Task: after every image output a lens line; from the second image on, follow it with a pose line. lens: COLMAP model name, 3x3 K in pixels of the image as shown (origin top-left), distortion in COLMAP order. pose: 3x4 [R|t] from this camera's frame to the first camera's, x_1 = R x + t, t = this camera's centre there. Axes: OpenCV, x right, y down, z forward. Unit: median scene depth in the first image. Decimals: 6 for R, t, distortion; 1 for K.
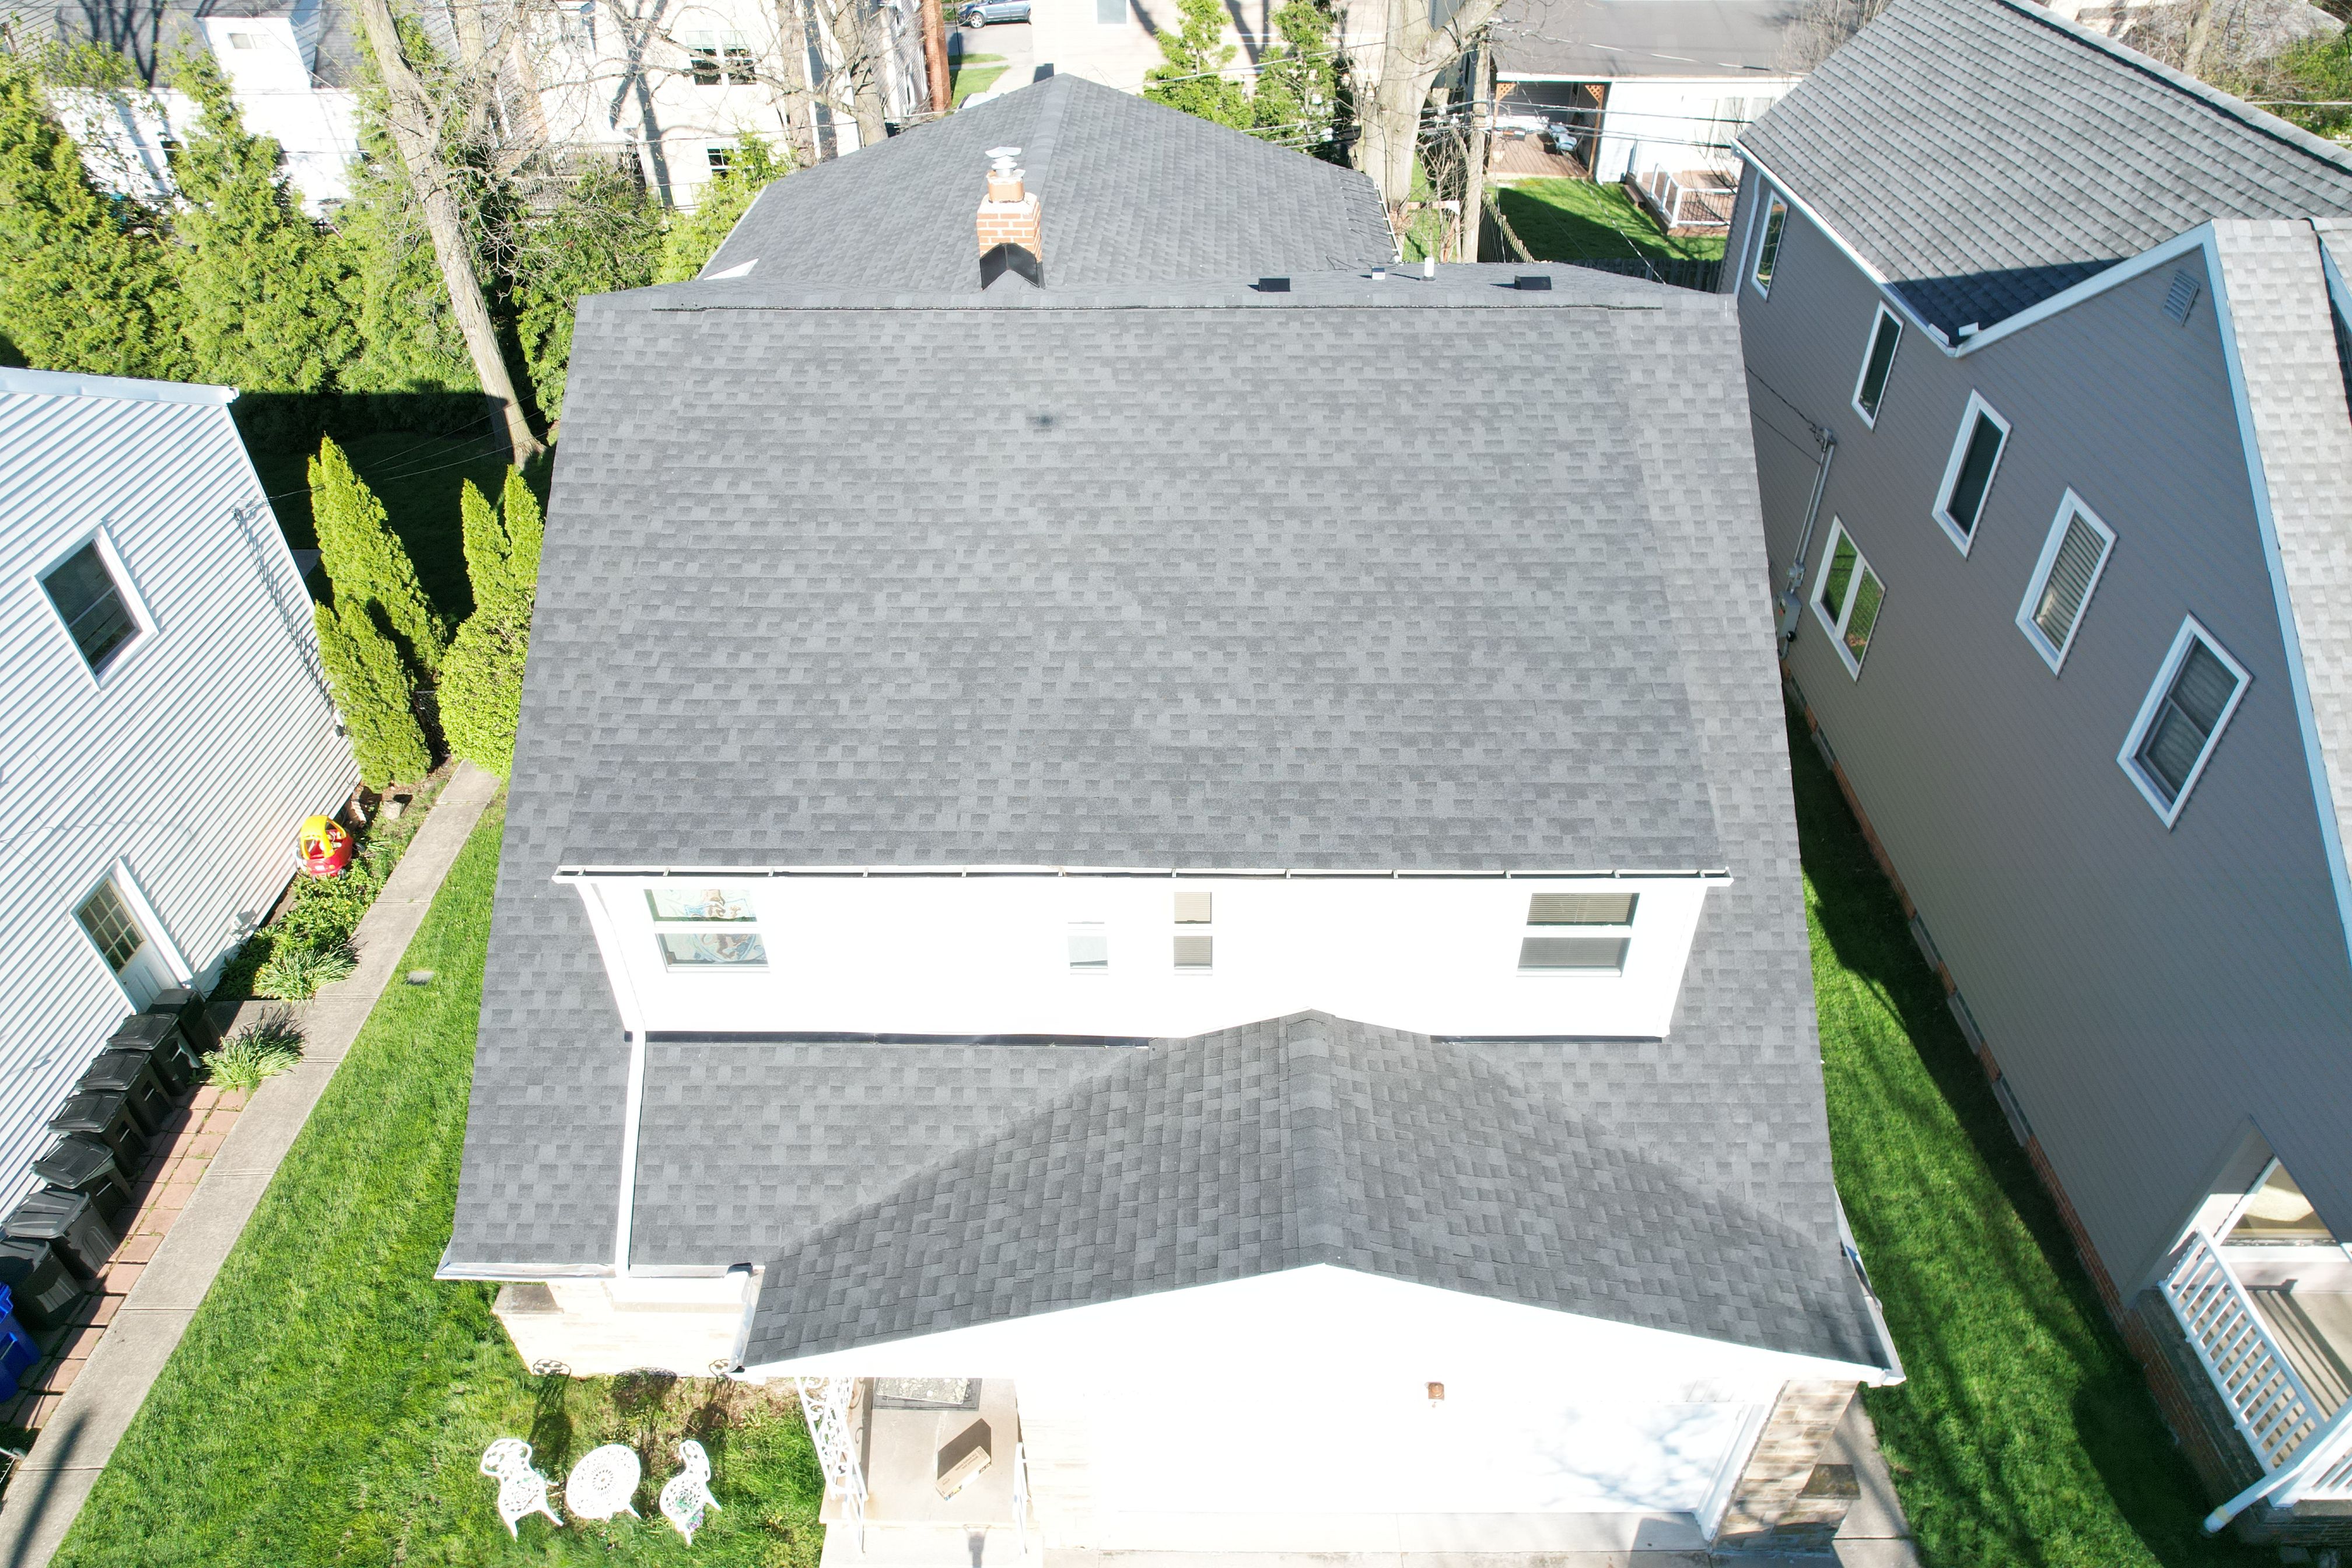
lens RADIAL K [[1505.3, 0, 1184.4], [0, 1505.3, 792.7], [0, 0, 1]] dist [-0.079070, 0.069910]
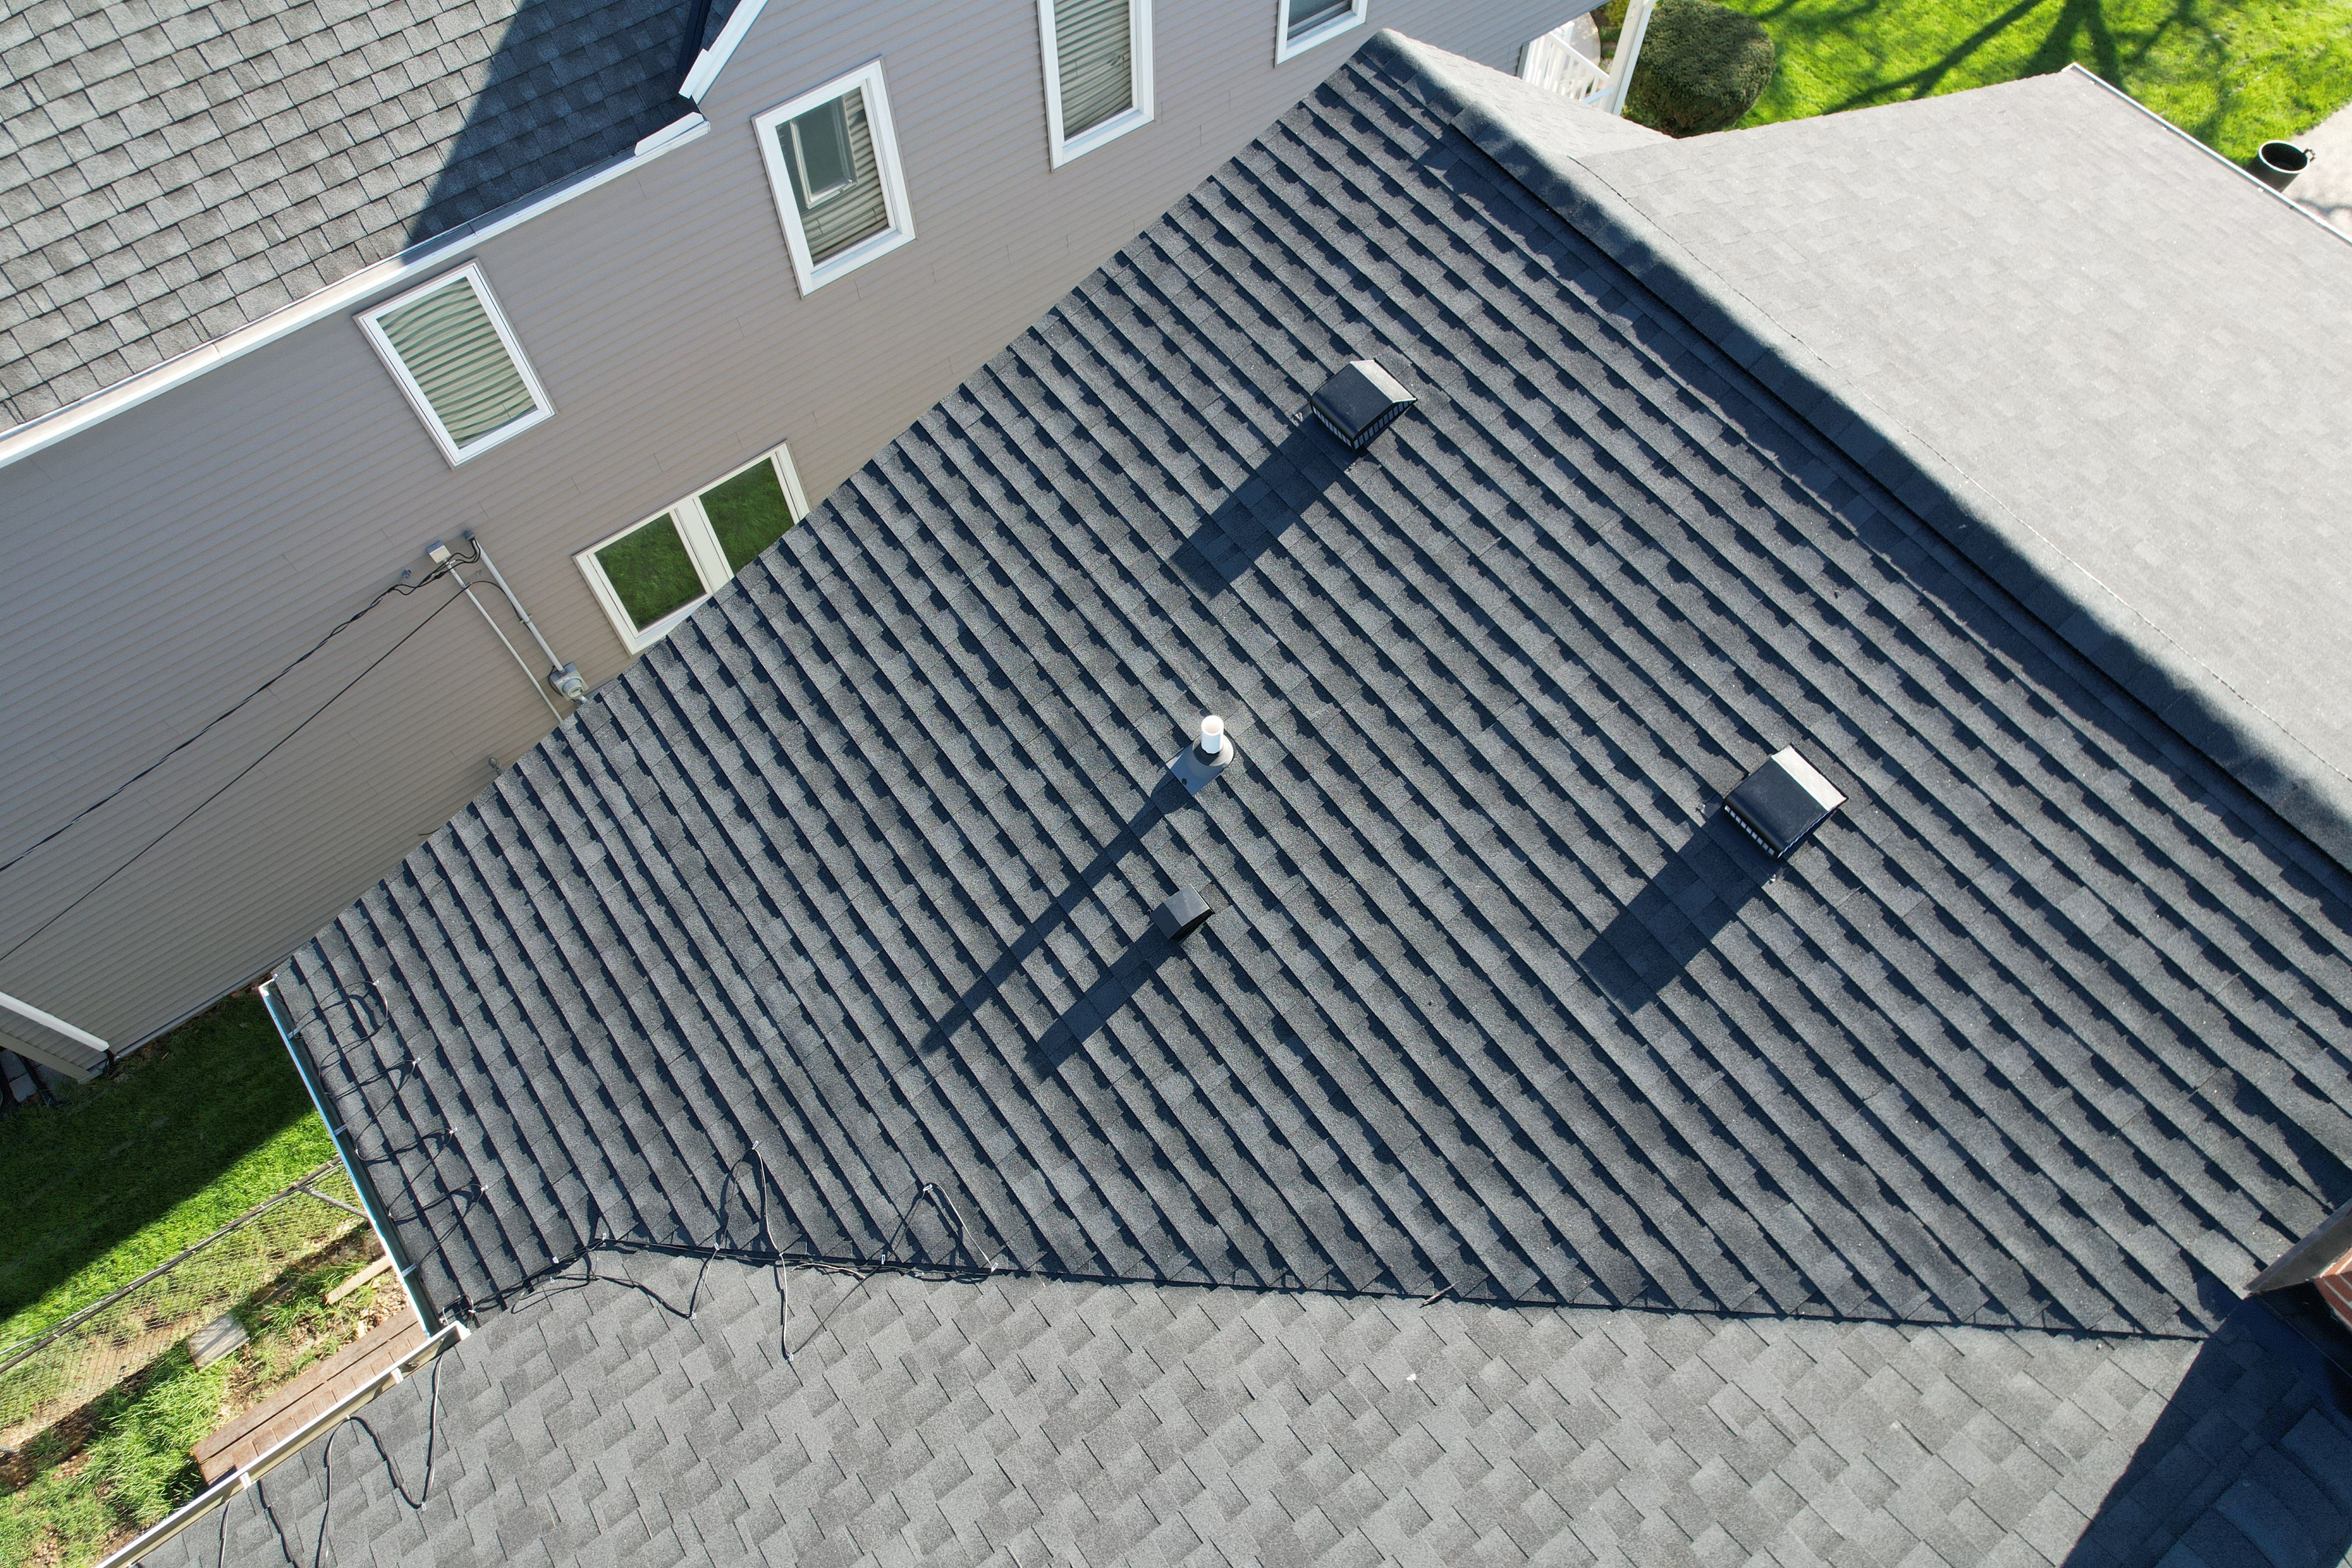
lens RADIAL K [[1505.3, 0, 1185.5], [0, 1505.3, 791.9], [0, 0, 1]] dist [-0.079070, 0.069910]
pose [[-0.610895, -0.699176, 0.371431, 0.014157], [0.499983, 0.023057, 0.865728, -0.930444], [-0.613860, 0.714578, 0.335490, 1.172140]]
